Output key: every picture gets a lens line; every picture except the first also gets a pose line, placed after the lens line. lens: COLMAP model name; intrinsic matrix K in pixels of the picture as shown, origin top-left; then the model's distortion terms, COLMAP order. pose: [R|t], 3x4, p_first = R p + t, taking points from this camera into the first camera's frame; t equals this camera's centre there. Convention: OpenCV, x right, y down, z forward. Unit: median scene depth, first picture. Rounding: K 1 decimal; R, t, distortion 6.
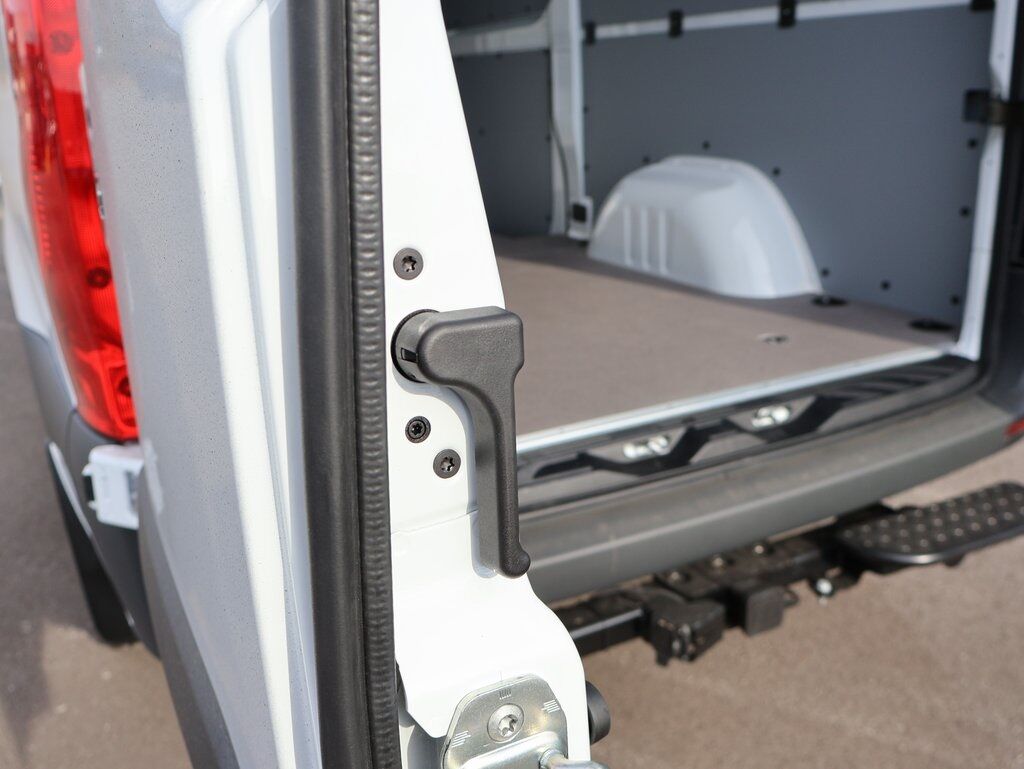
lens RADIAL K [[945.3, 0, 512.0], [0, 945.3, 384.5], [0, 0, 1]] dist [0.015974, 0.011018]
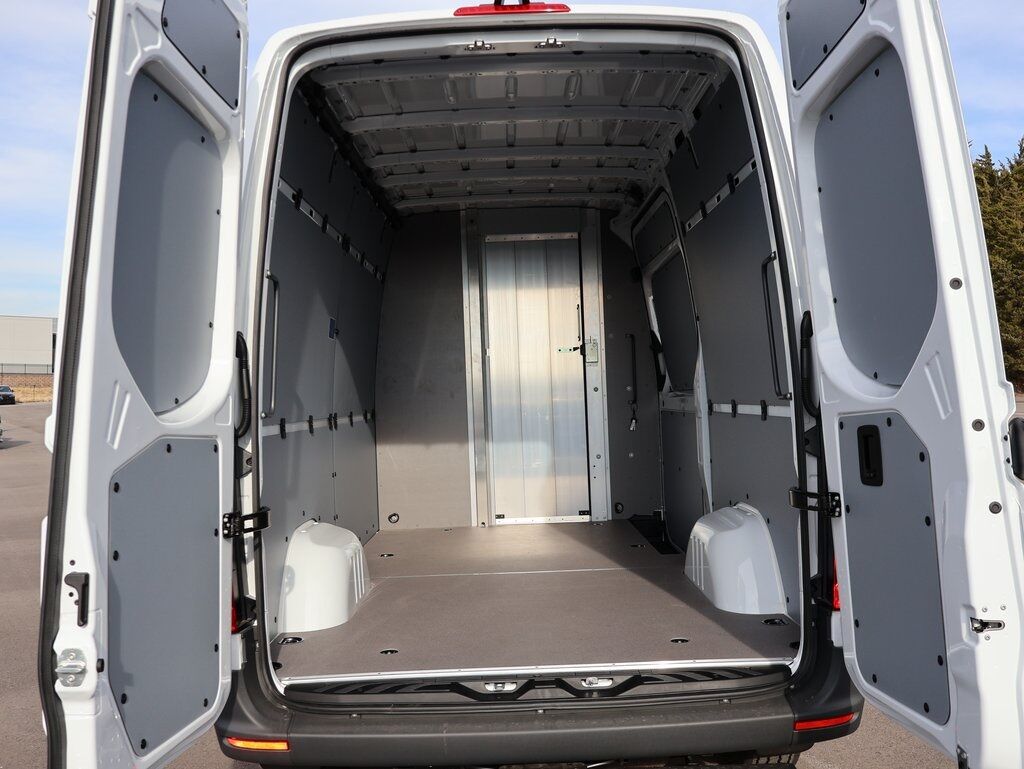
lens RADIAL K [[945.3, 0, 512.0], [0, 945.3, 384.5], [0, 0, 1]] dist [0.015974, 0.011018]
pose [[0.883439, -0.007078, -0.468492, 0.873298], [-0.135812, 0.953092, -0.270501, 0.005877], [0.448431, 0.302598, 0.841038, -0.518403]]
